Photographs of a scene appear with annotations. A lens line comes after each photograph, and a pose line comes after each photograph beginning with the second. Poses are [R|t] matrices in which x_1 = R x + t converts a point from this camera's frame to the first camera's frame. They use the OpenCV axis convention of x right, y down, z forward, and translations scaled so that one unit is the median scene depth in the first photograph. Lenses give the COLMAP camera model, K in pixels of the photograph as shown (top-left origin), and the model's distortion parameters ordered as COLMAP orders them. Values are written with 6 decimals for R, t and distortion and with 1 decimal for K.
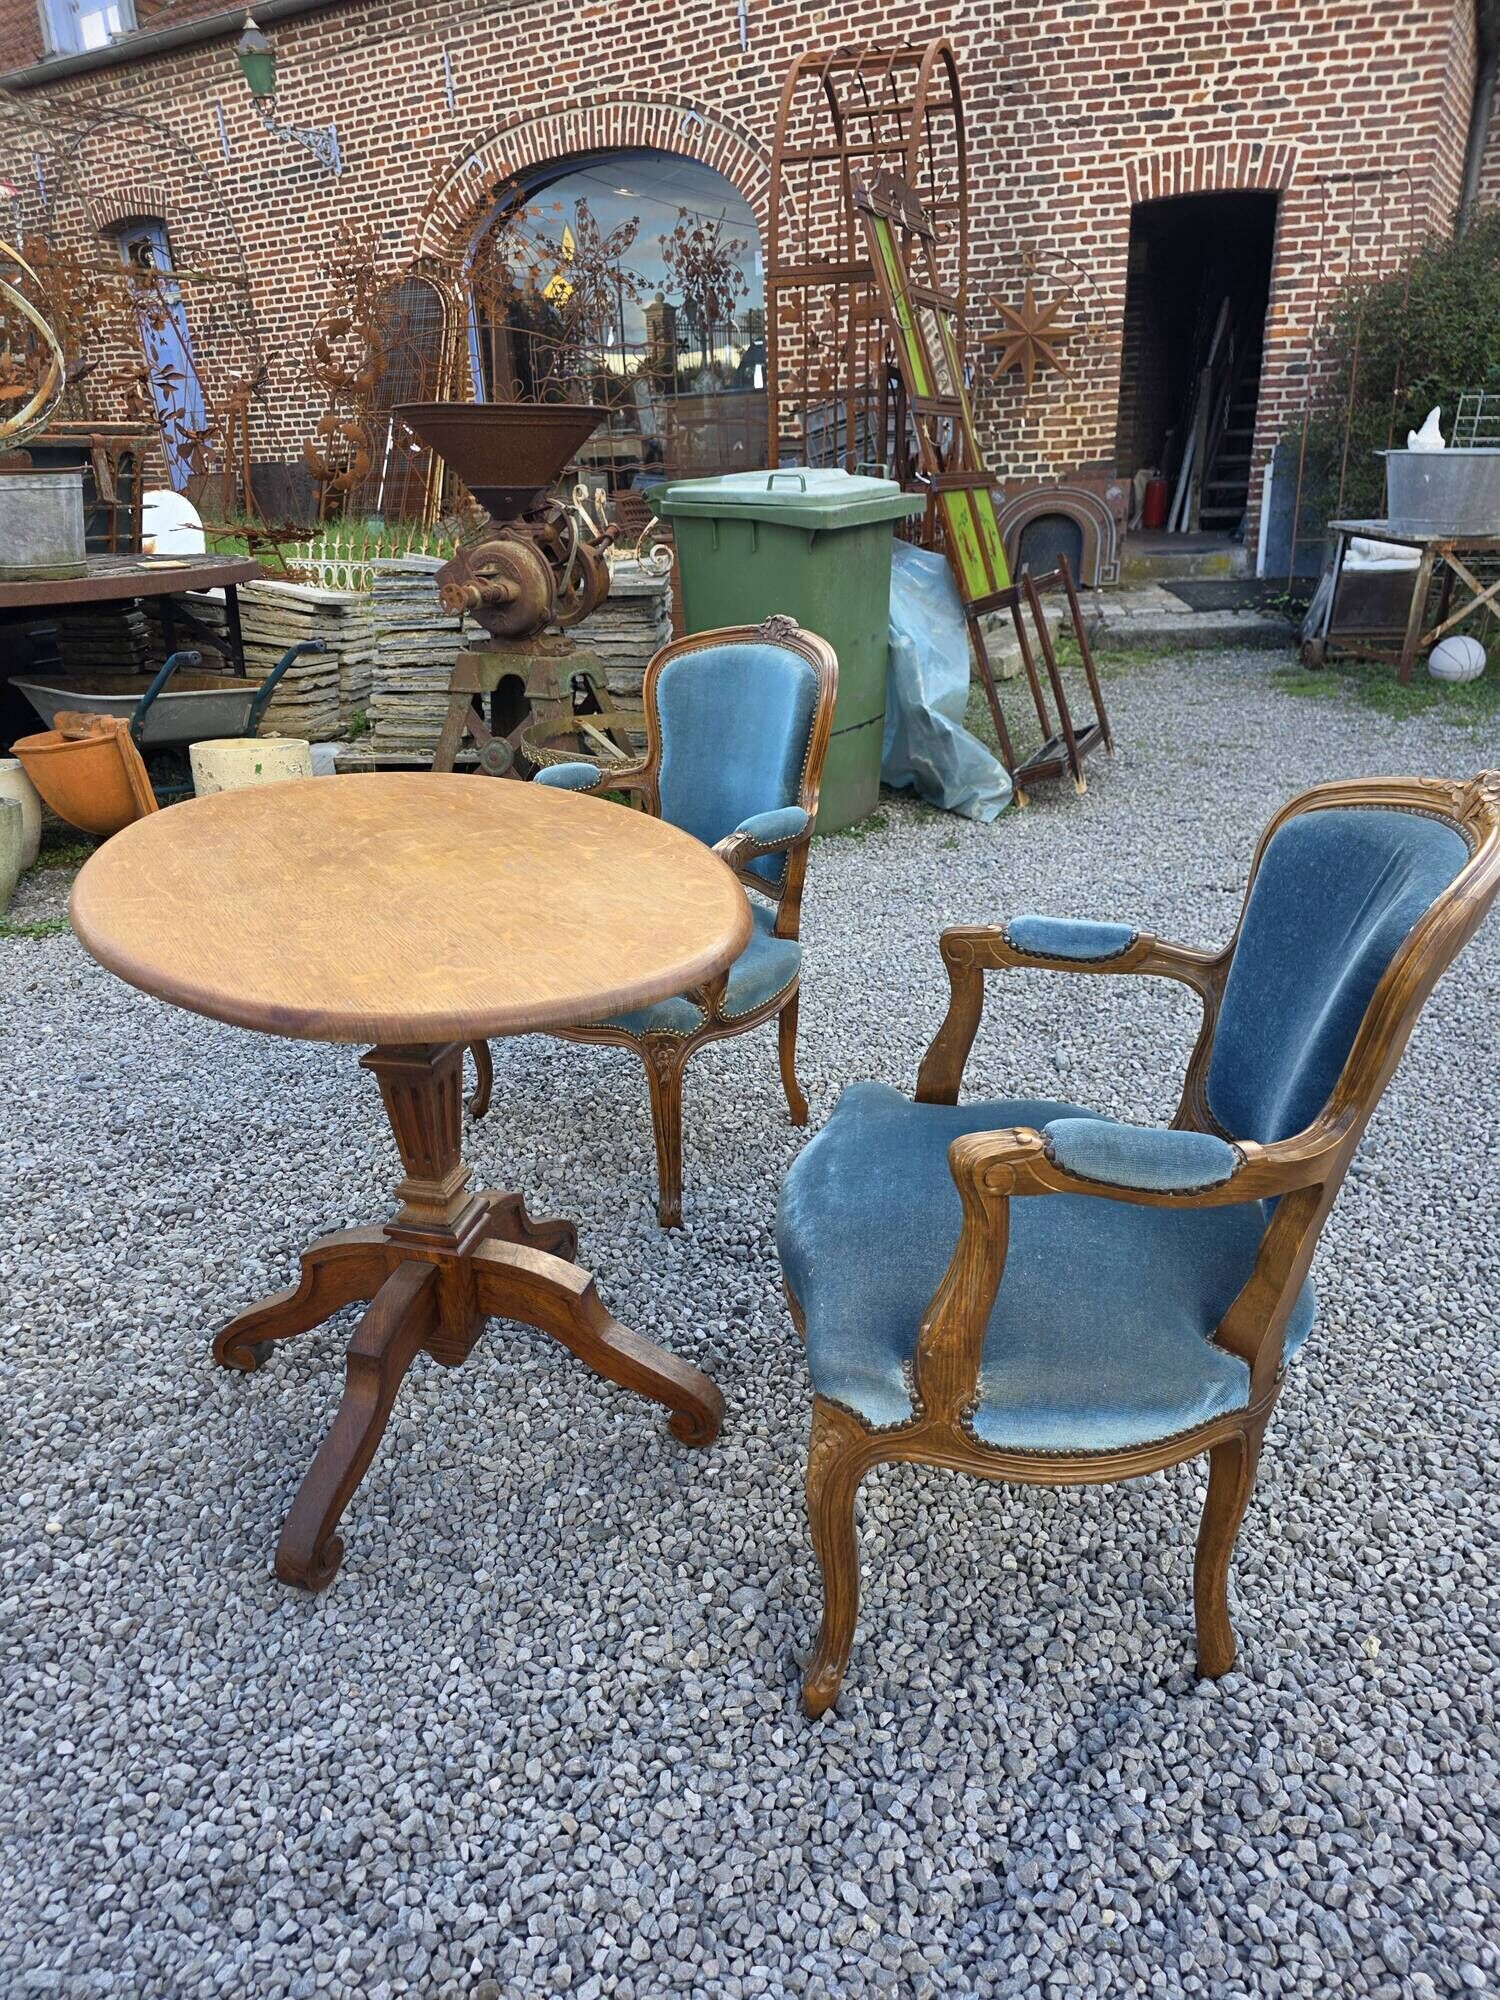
lens RADIAL K [[1355.5, 0, 733.8], [0, 1355.5, 1012.4], [0, 0, 1]] dist [0.037074, -0.034809]
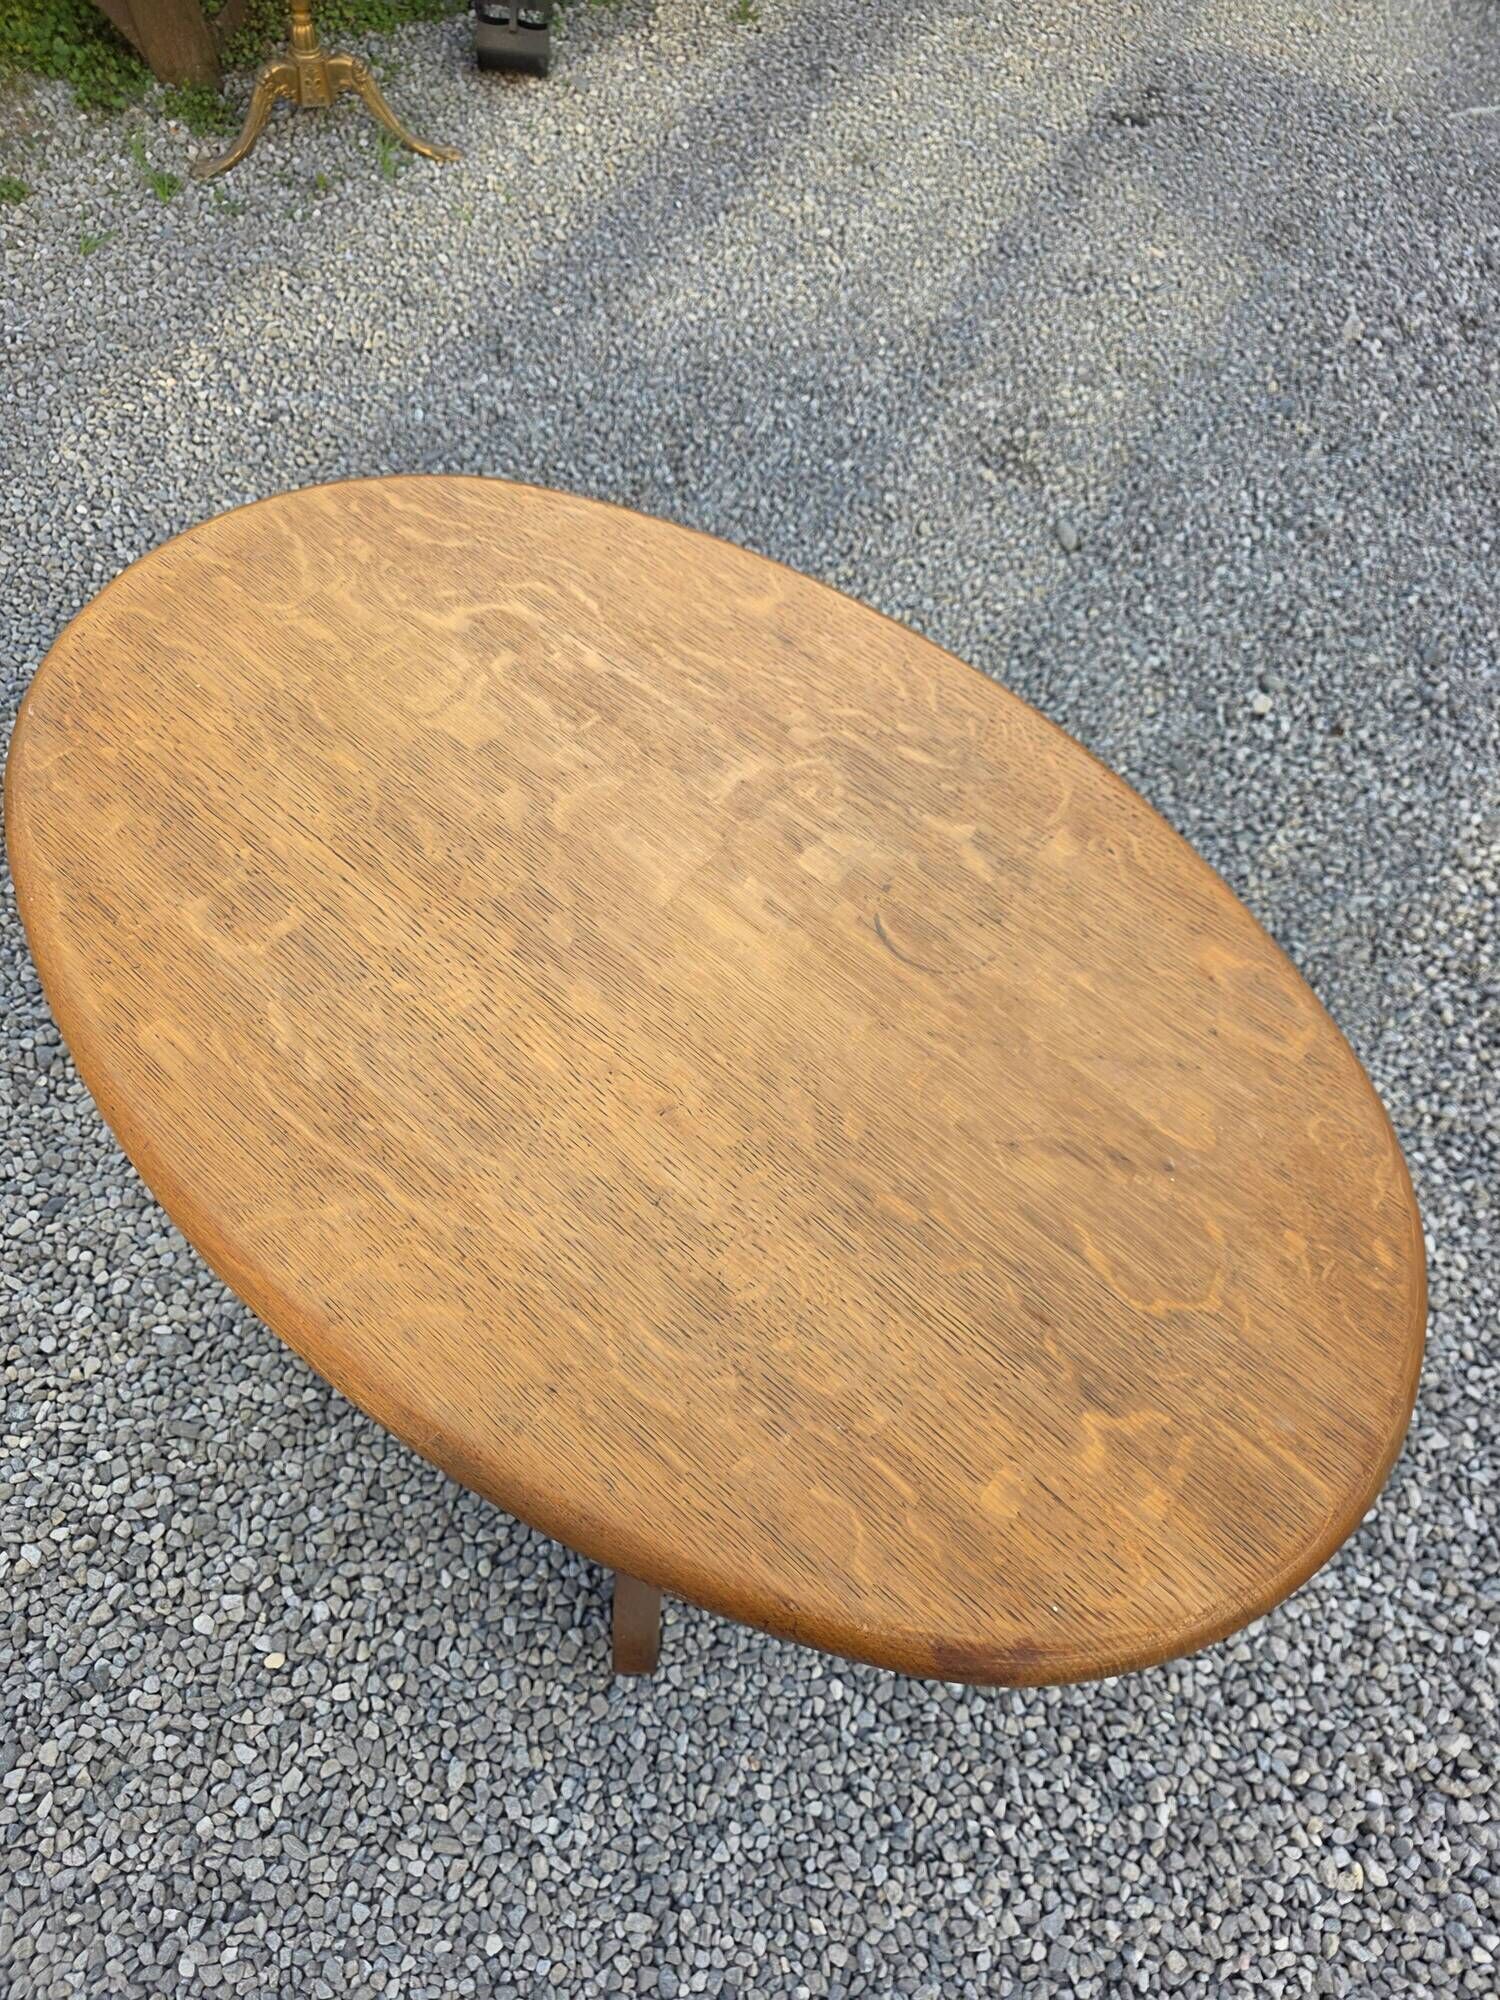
lens RADIAL K [[1355.5, 0, 724.8], [0, 1355.5, 1013.5], [0, 0, 1]] dist [0.037074, -0.034809]
pose [[0.941752, -0.224986, 0.249970, -0.274718], [0.024236, 0.786745, 0.616802, -0.318704], [-0.335434, -0.574816, 0.746371, 0.399199]]
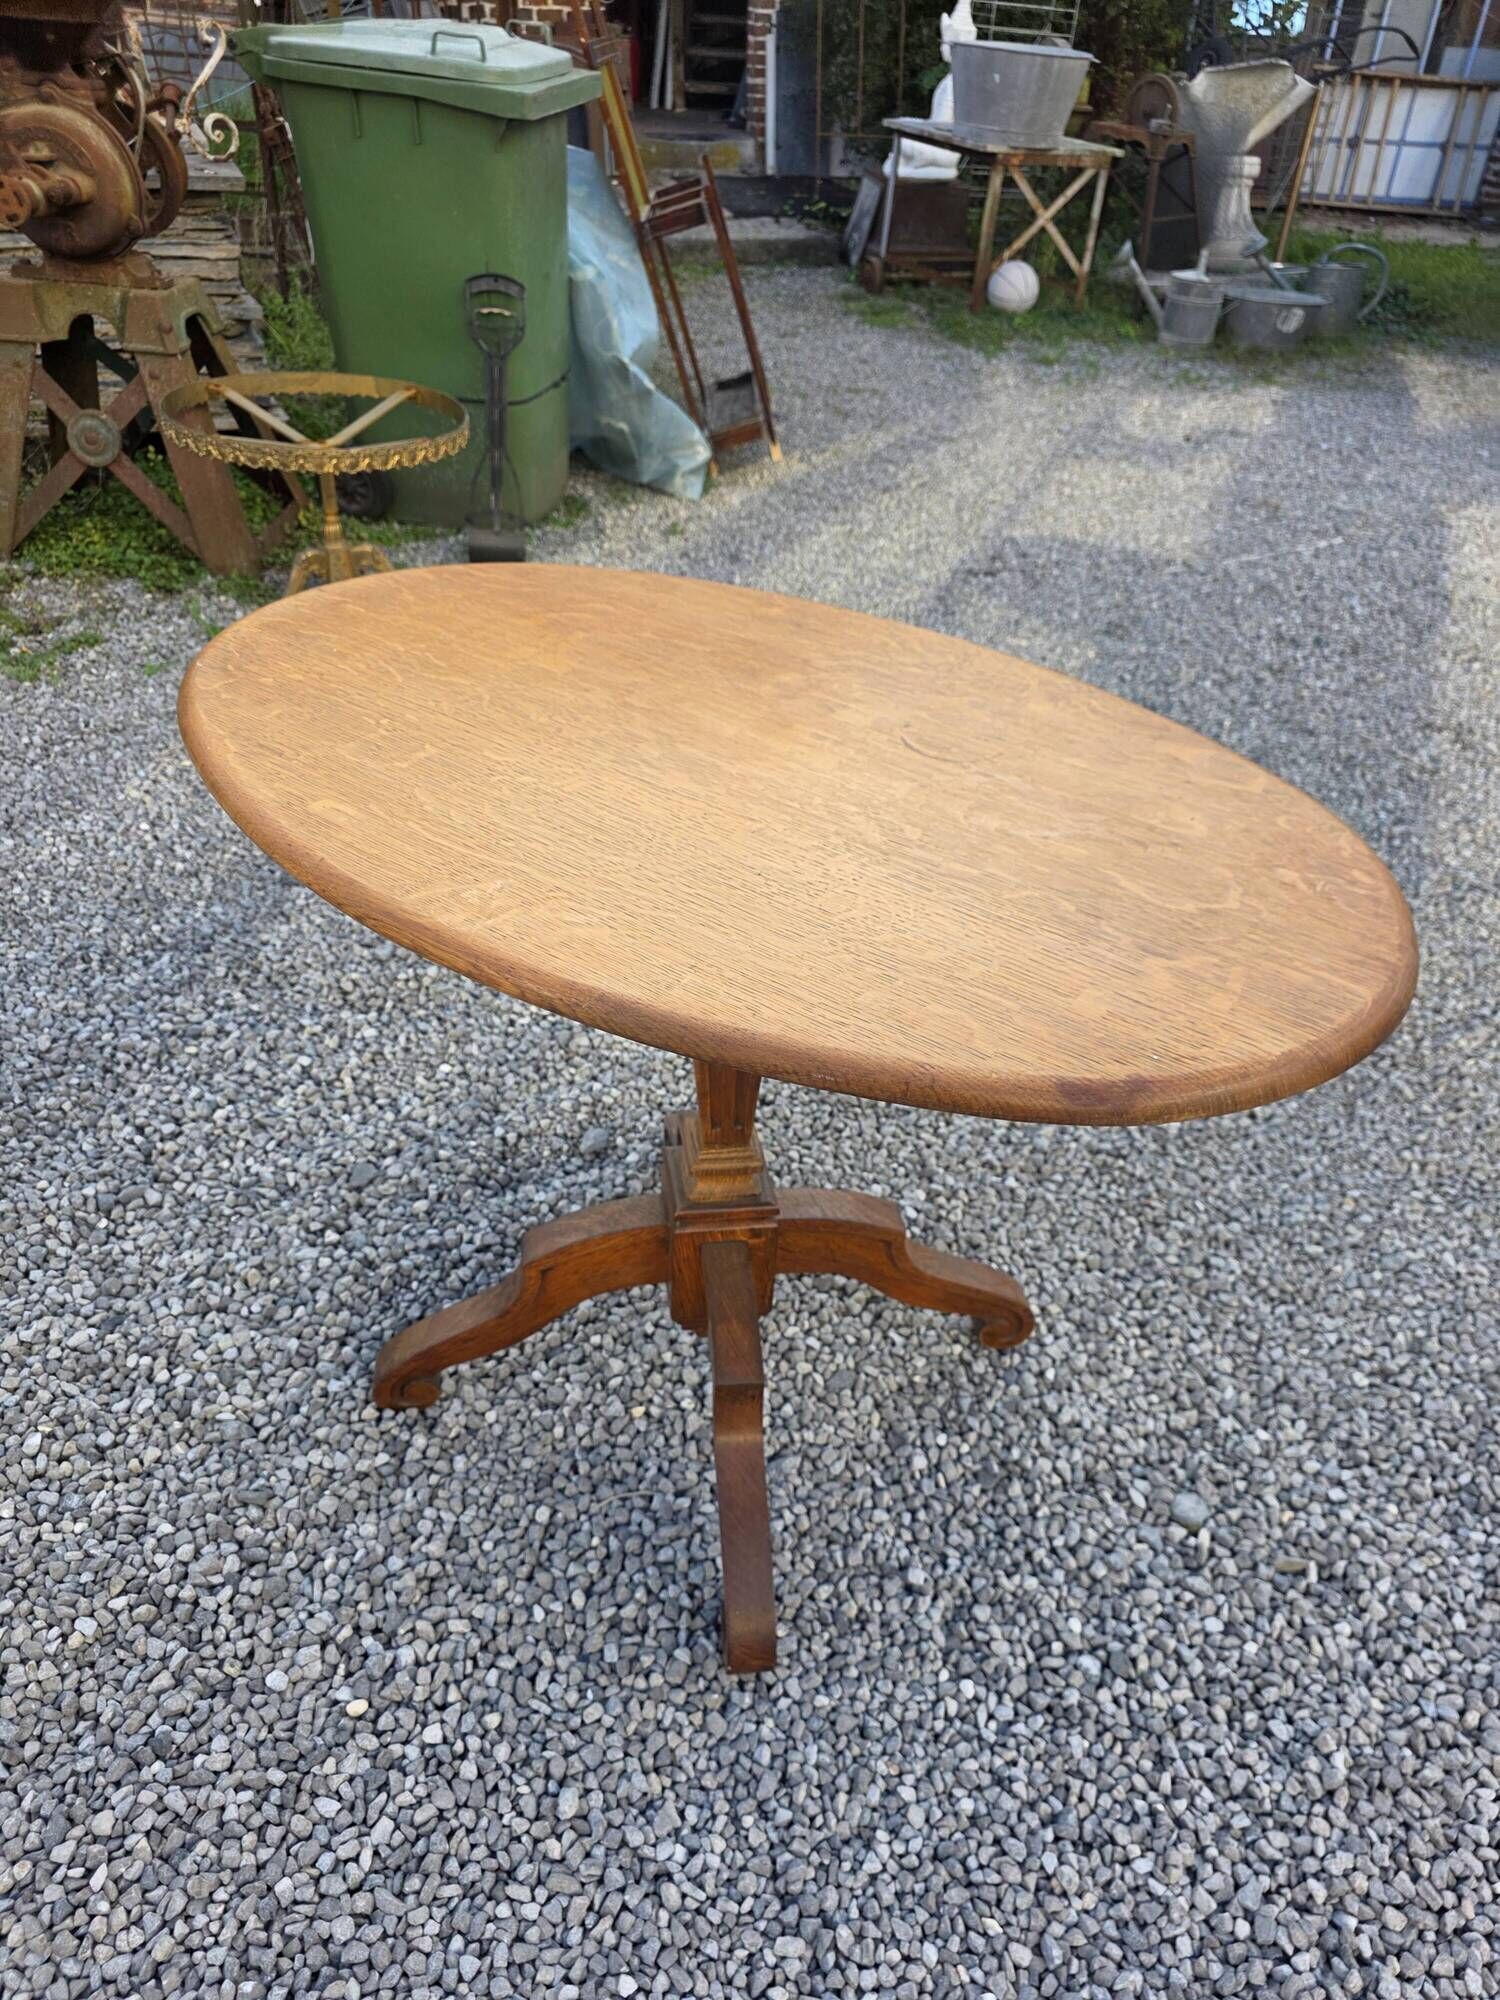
lens RADIAL K [[1355.5, 0, 766.8], [0, 1355.5, 1023.3], [0, 0, 1]] dist [0.037074, -0.034809]
pose [[0.900820, -0.196029, 0.387421, -0.388293], [0.086919, 0.955635, 0.281437, -0.126035], [-0.425403, -0.219850, 0.877894, 0.256990]]
